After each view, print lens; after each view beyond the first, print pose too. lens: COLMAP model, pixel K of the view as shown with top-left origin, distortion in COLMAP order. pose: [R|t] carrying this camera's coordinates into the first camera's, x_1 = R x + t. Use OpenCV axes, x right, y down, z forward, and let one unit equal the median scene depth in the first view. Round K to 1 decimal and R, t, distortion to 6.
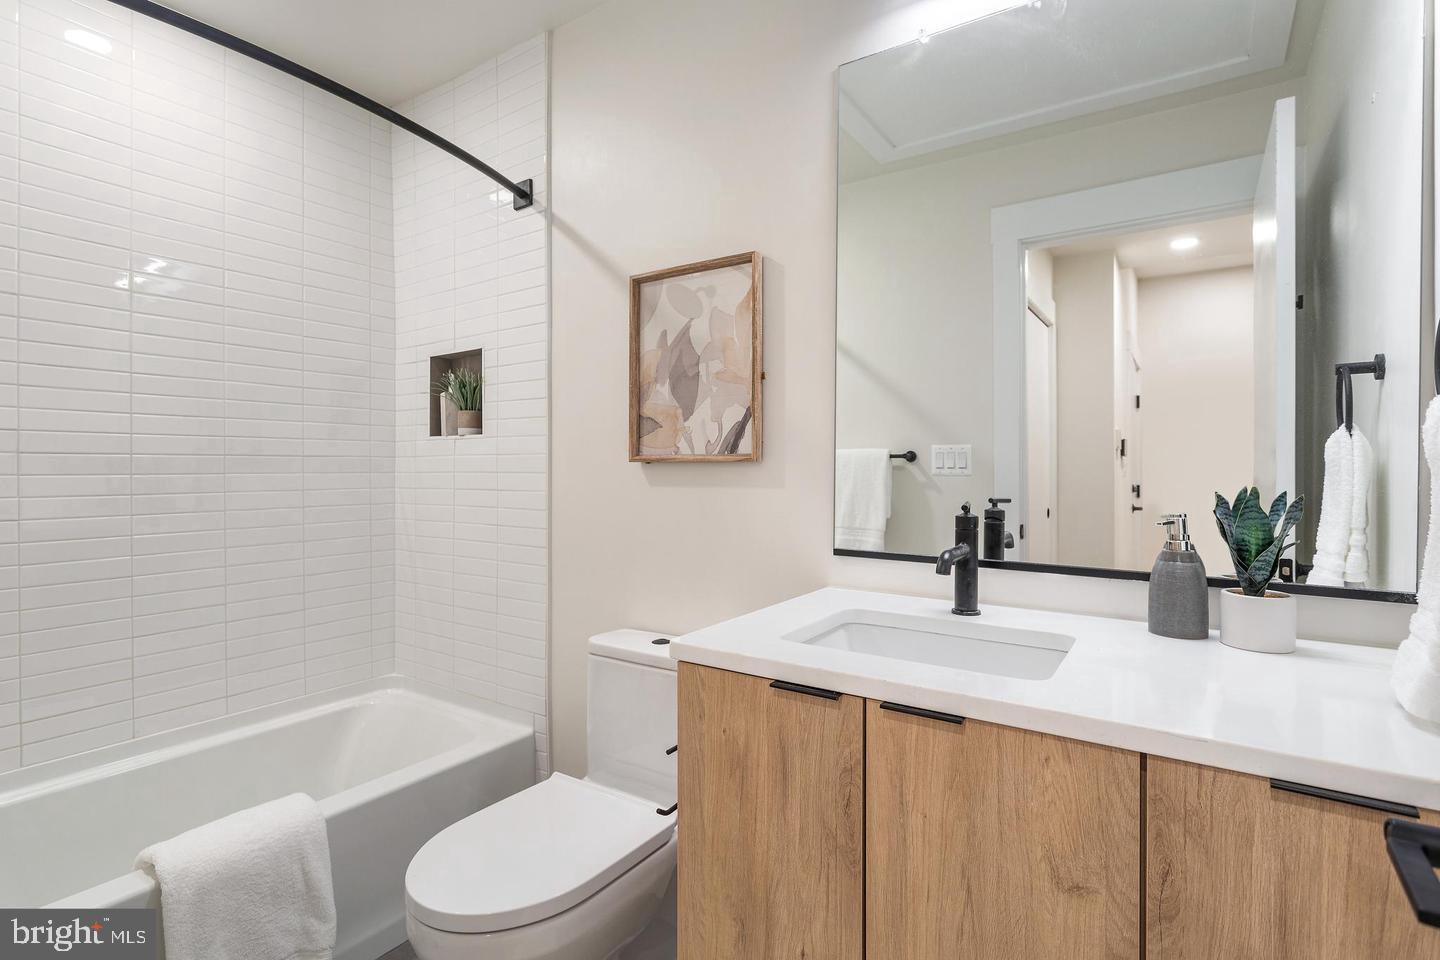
lens RADIAL K [[700.9, 0, 721.6], [0, 700.9, 477.2], [0, 0, 1]] dist [0.005792, -0.000462]
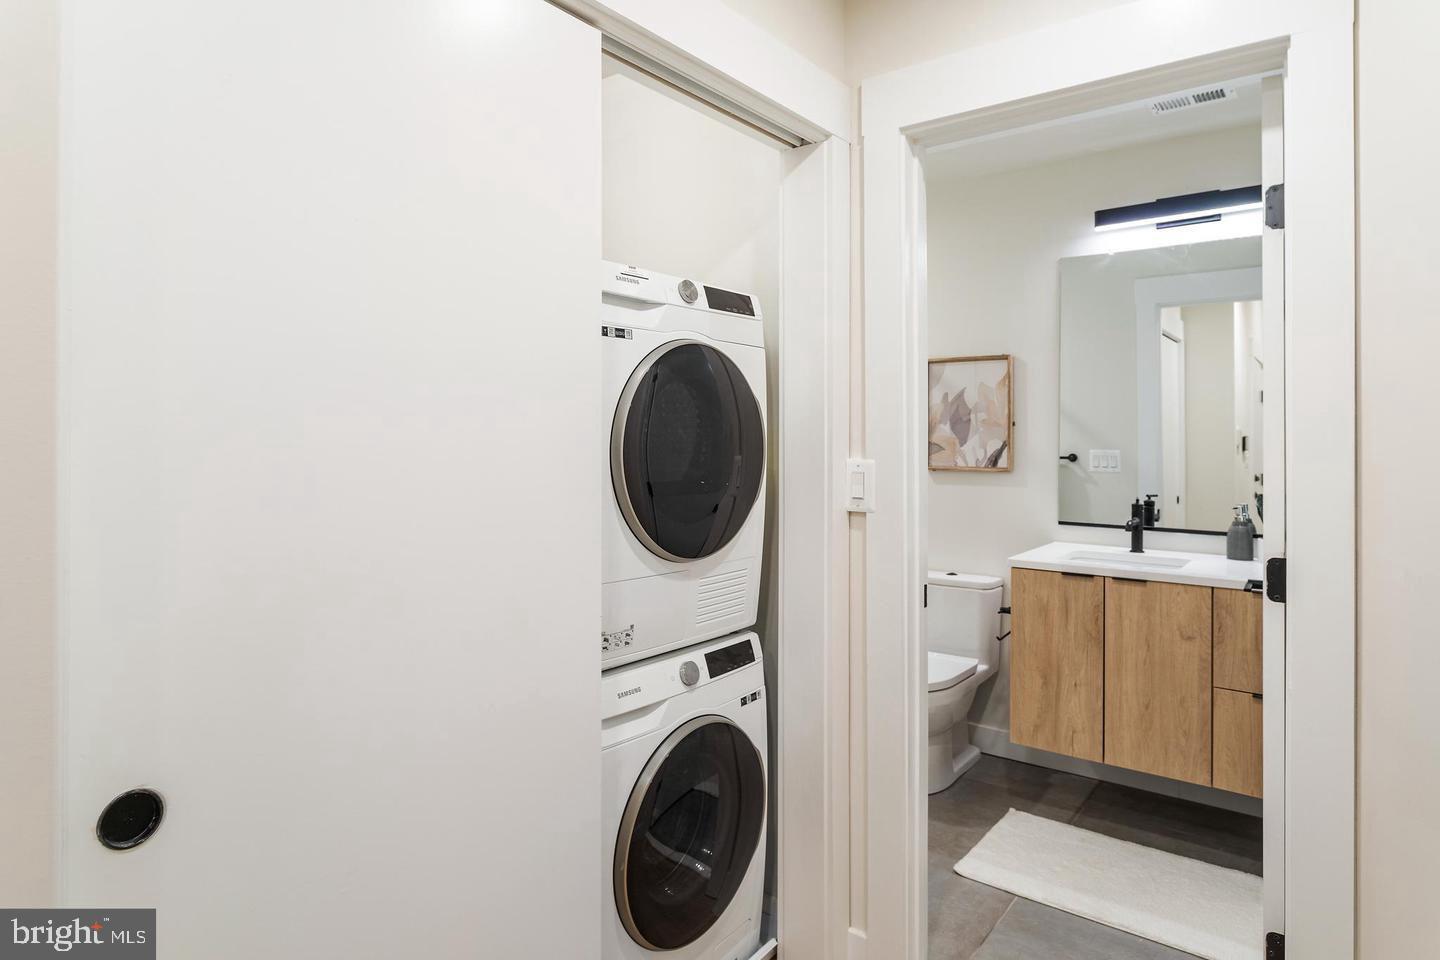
lens RADIAL K [[852.1, 0, 717.1], [0, 852.1, 433.6], [0, 0, 1]] dist [-0.002775, -0.001183]
pose [[0.998164, 0.004926, -0.060368, -0.534527], [-0.006002, 0.999826, -0.017659, -0.073430], [0.060270, 0.017989, 0.998020, -1.144674]]
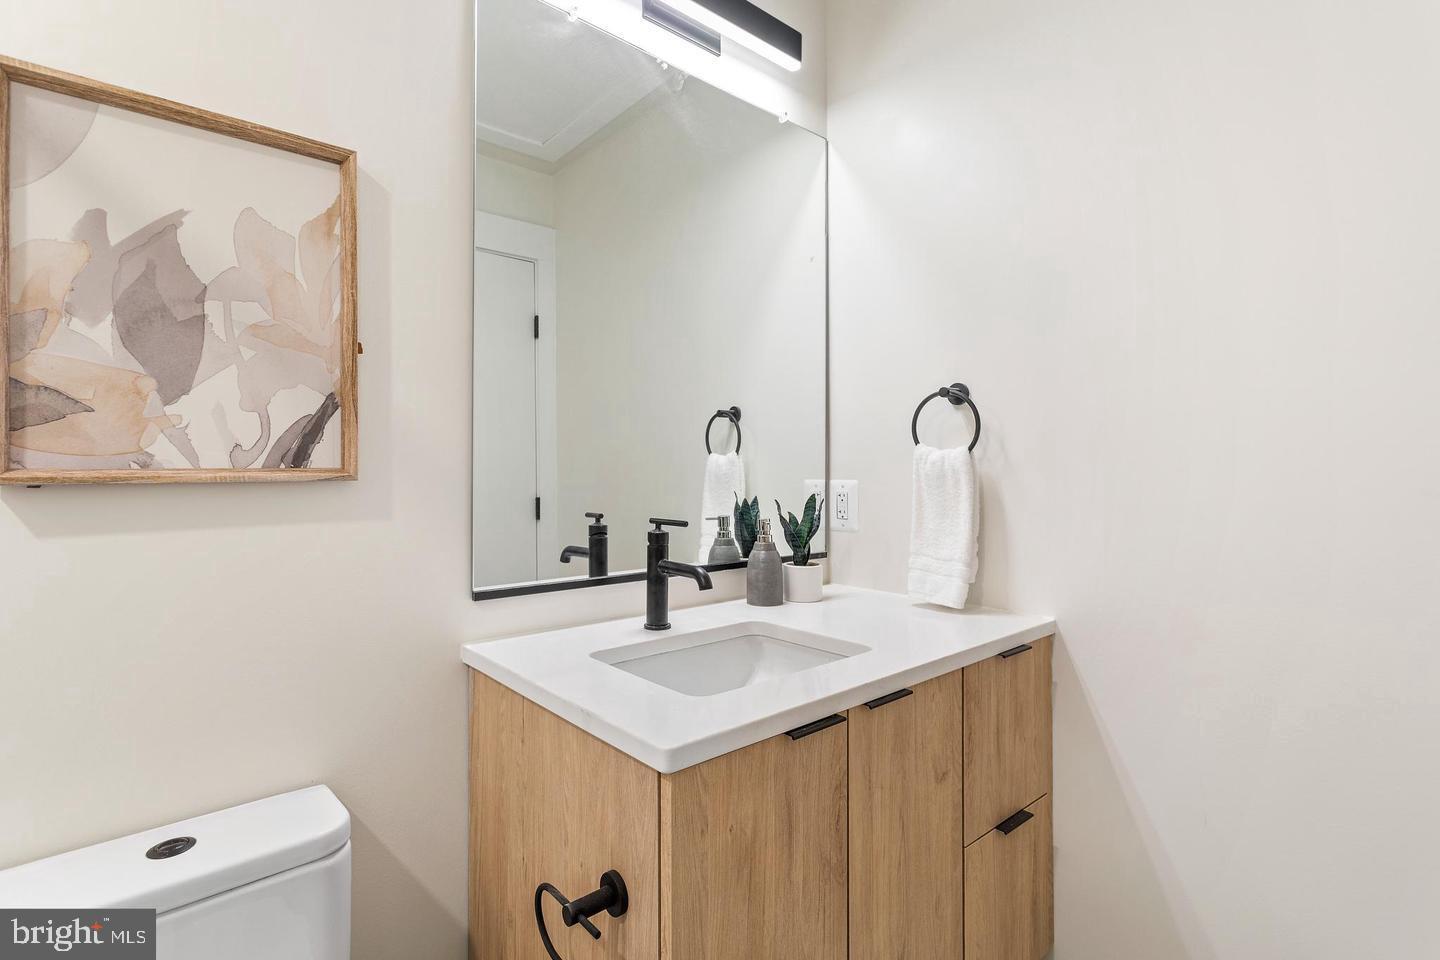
lens RADIAL K [[700.9, 0, 715.1], [0, 700.9, 462.4], [0, 0, 1]] dist [0.005792, -0.000462]
pose [[0.246456, 0.004188, 0.969145, -0.464638], [0.013984, 0.999871, -0.007877, -0.027646], [-0.969053, 0.015494, 0.246365, 0.492930]]
